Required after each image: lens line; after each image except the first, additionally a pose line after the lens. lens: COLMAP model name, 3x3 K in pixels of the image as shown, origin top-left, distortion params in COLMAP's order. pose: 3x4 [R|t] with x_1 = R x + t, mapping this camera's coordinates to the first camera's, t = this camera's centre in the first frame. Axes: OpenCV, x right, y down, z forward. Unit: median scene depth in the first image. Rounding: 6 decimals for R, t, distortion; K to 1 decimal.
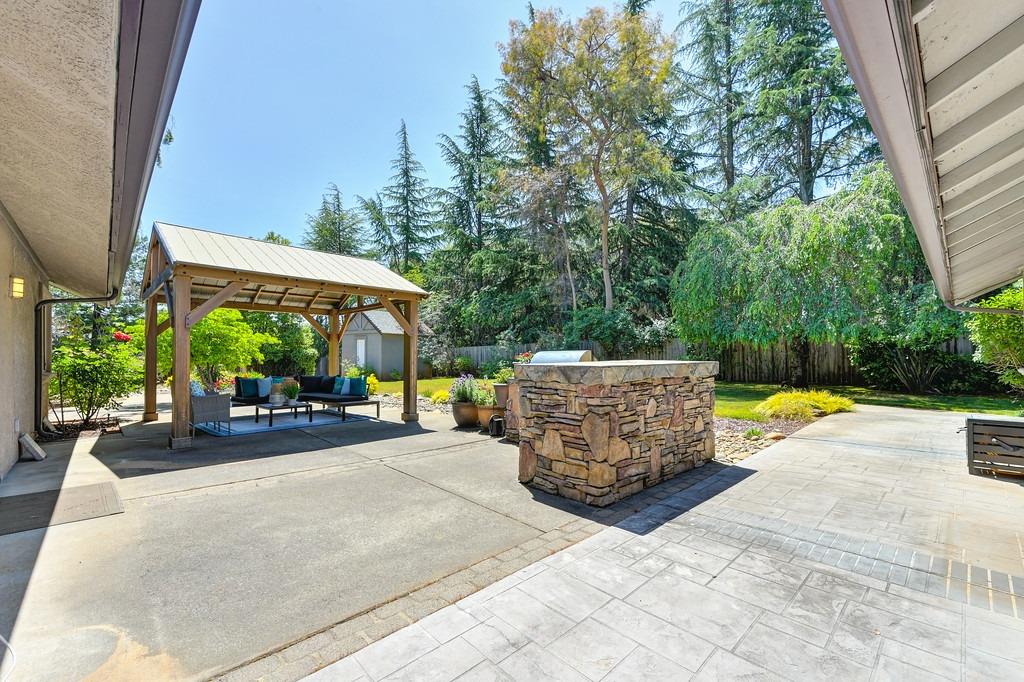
lens RADIAL K [[438.6, 0, 509.7], [0, 438.6, 341.8], [0, 0, 1]] dist [-0.004765, -0.000958]
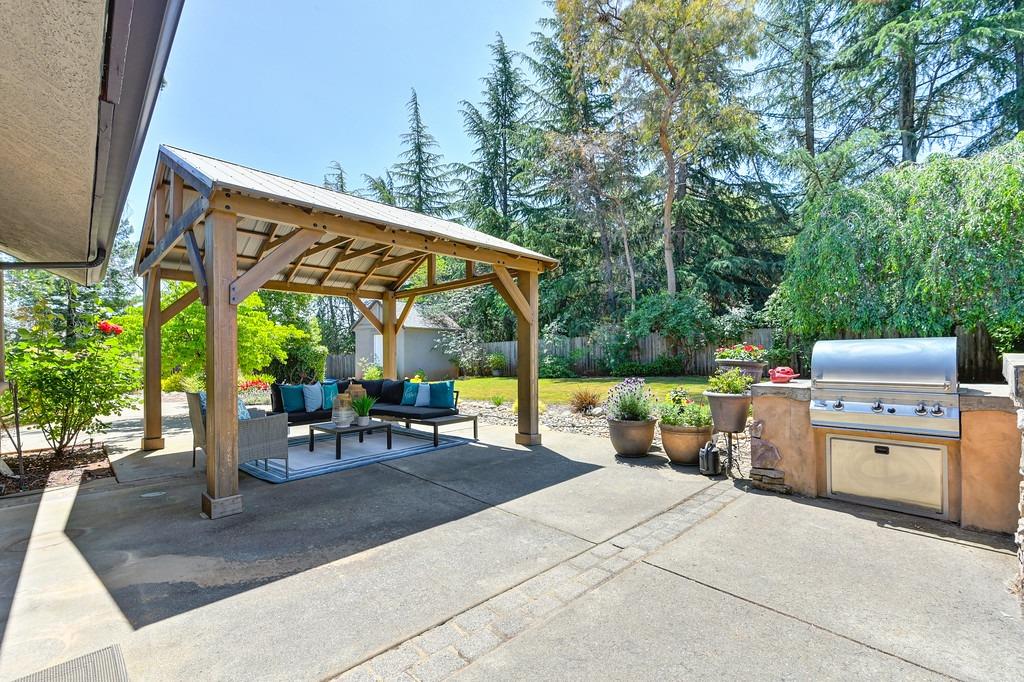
lens RADIAL K [[462.6, 0, 514.6], [0, 462.6, 341.6], [0, 0, 1]] dist [-0.003412, 0.001077]
pose [[0.999929, -0.010085, 0.006281, -0.164690], [0.010027, 0.999908, 0.009099, 0.006260], [-0.006372, -0.009035, 0.999939, 0.173236]]
